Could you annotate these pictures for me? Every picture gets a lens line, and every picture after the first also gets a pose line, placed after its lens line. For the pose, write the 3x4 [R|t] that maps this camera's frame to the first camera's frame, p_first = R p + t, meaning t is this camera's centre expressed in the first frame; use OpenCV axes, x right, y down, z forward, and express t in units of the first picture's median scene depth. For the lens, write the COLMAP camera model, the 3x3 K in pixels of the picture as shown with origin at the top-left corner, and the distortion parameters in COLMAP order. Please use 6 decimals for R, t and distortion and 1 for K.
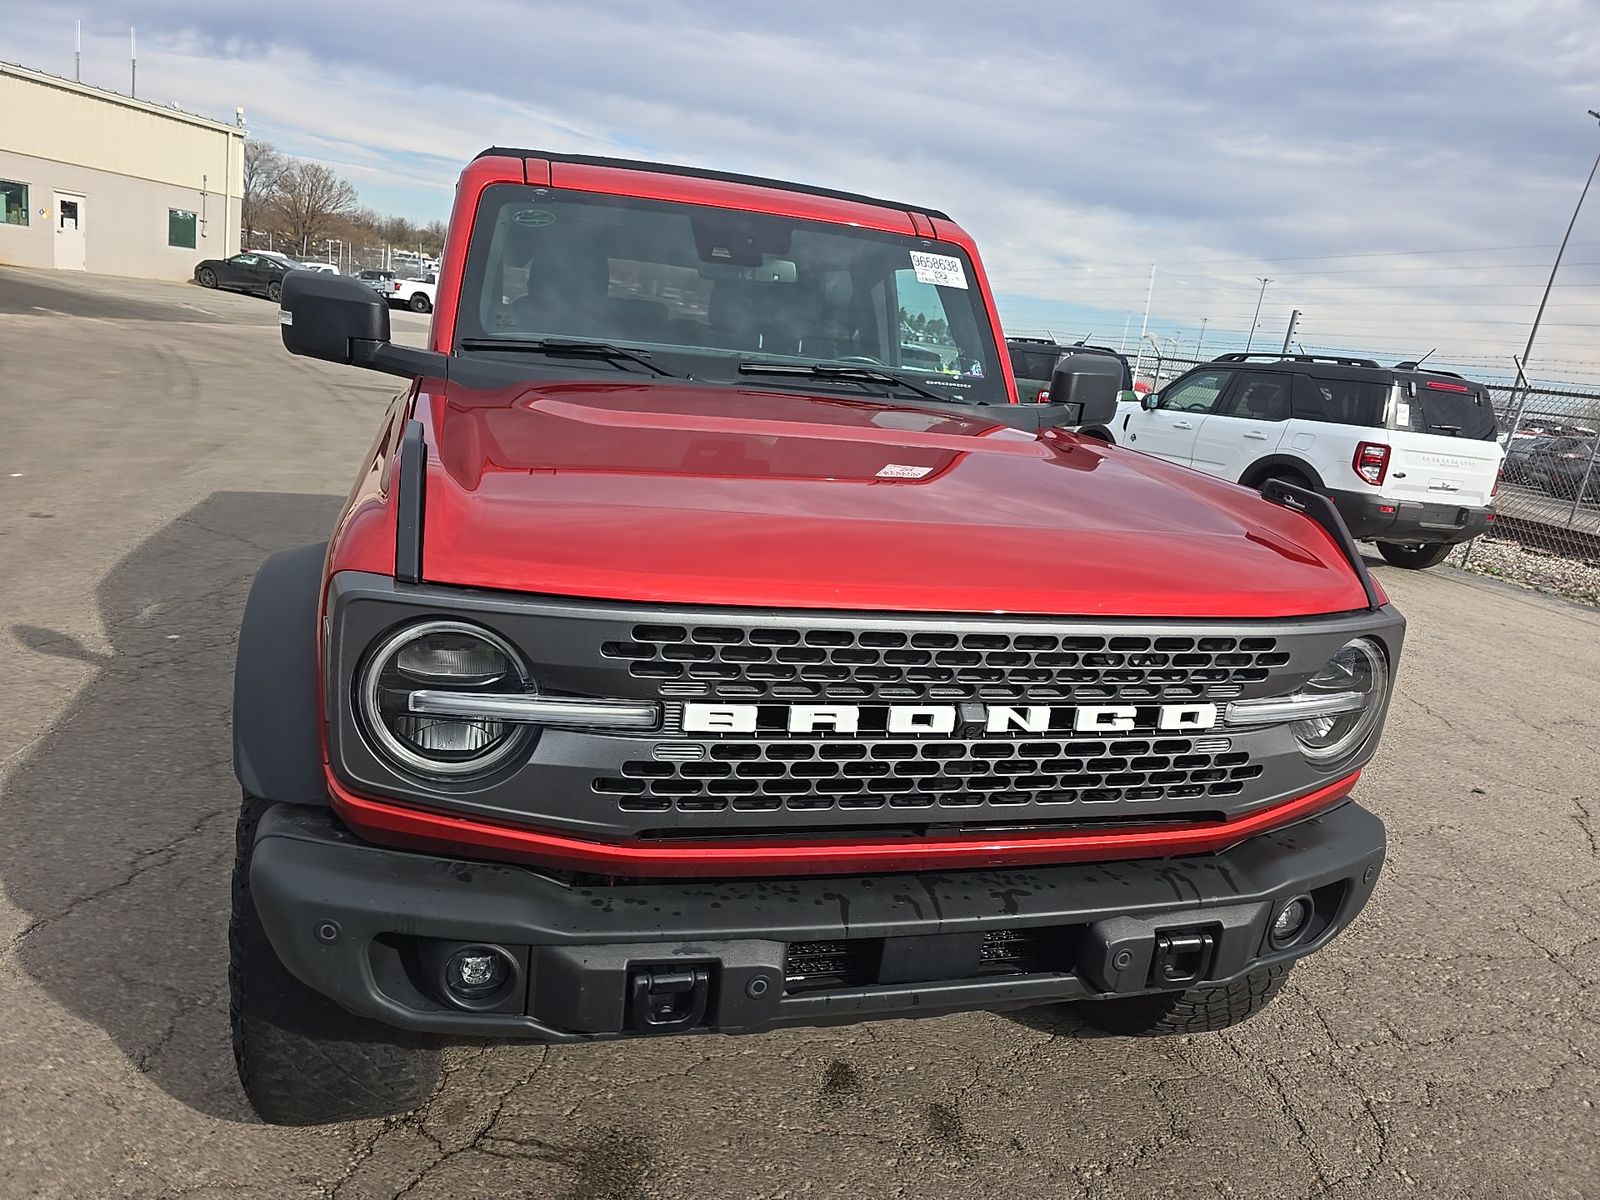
lens RADIAL K [[1074.7, 0, 806.8], [0, 1074.7, 630.5], [0, 0, 1]] dist [0.053896, -0.044206]
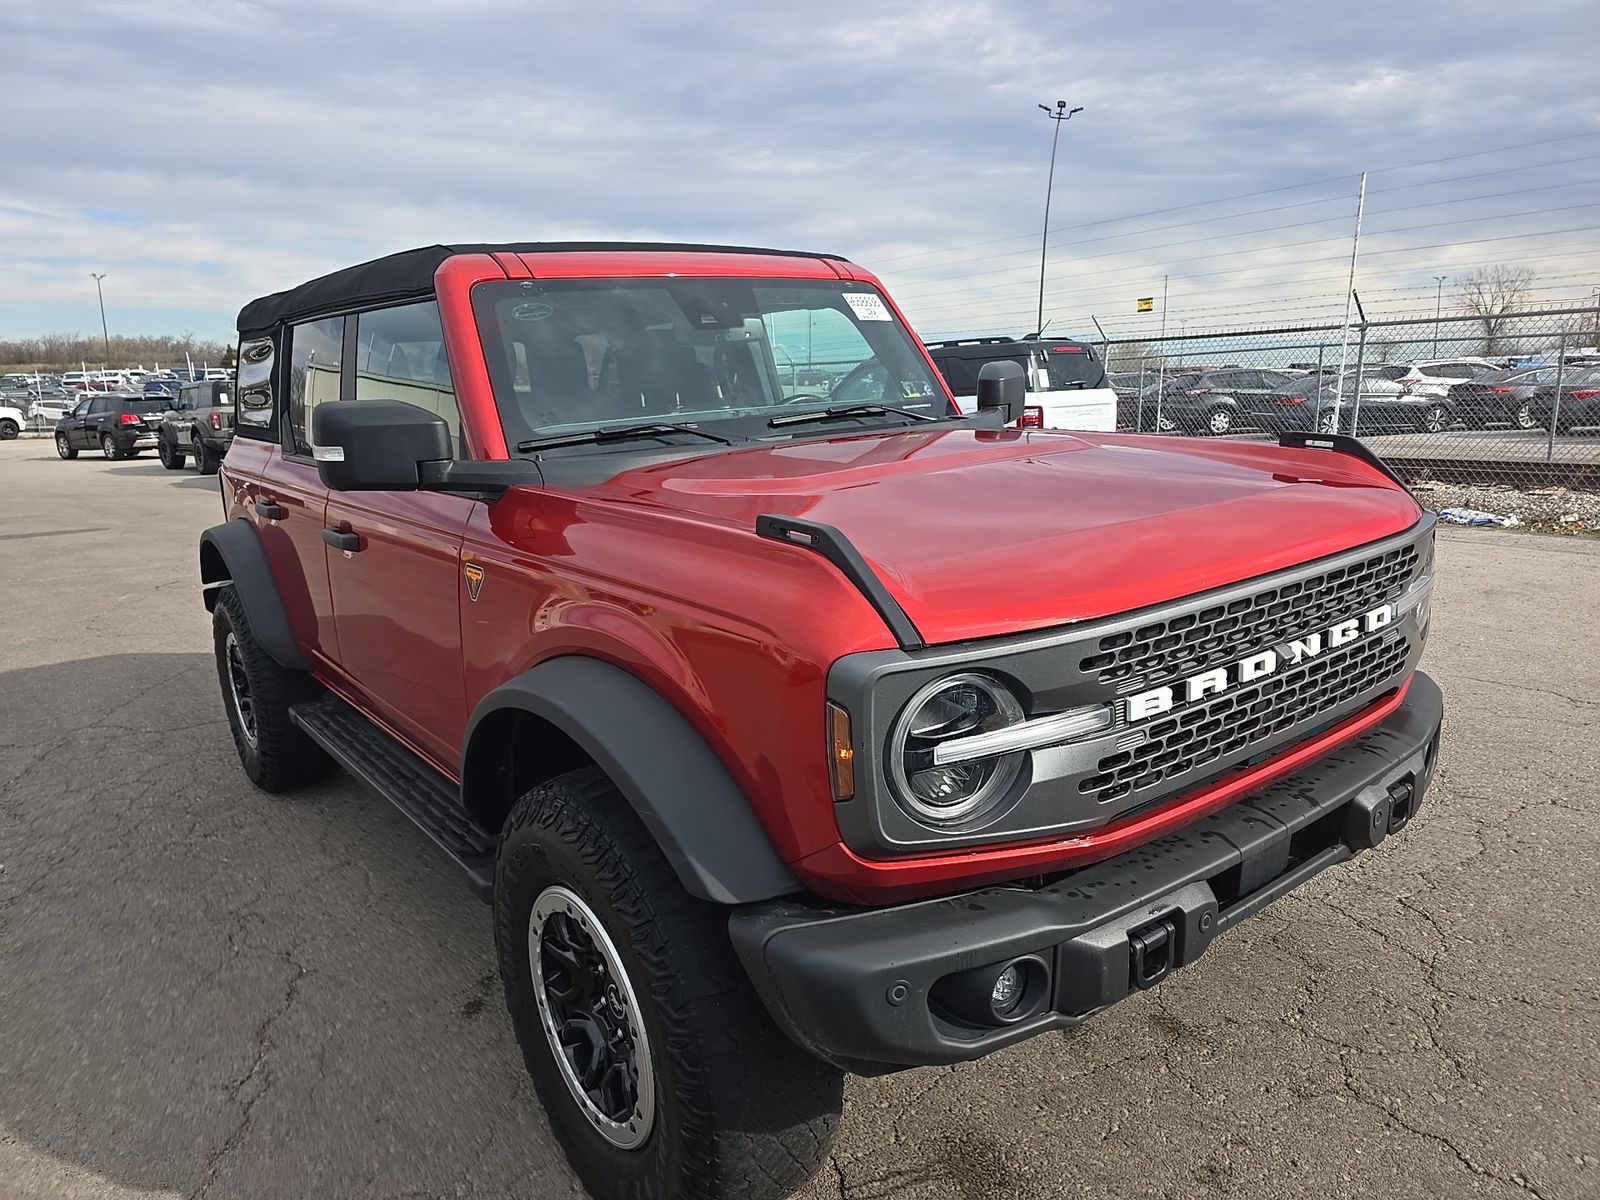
lens RADIAL K [[1074.7, 0, 806.8], [0, 1074.7, 630.5], [0, 0, 1]] dist [0.053896, -0.044206]
pose [[0.914246, -0.235564, 0.329643, -0.433907], [0.243317, 0.969776, 0.018180, -0.058711], [-0.323963, 0.063587, 0.943931, 0.007712]]
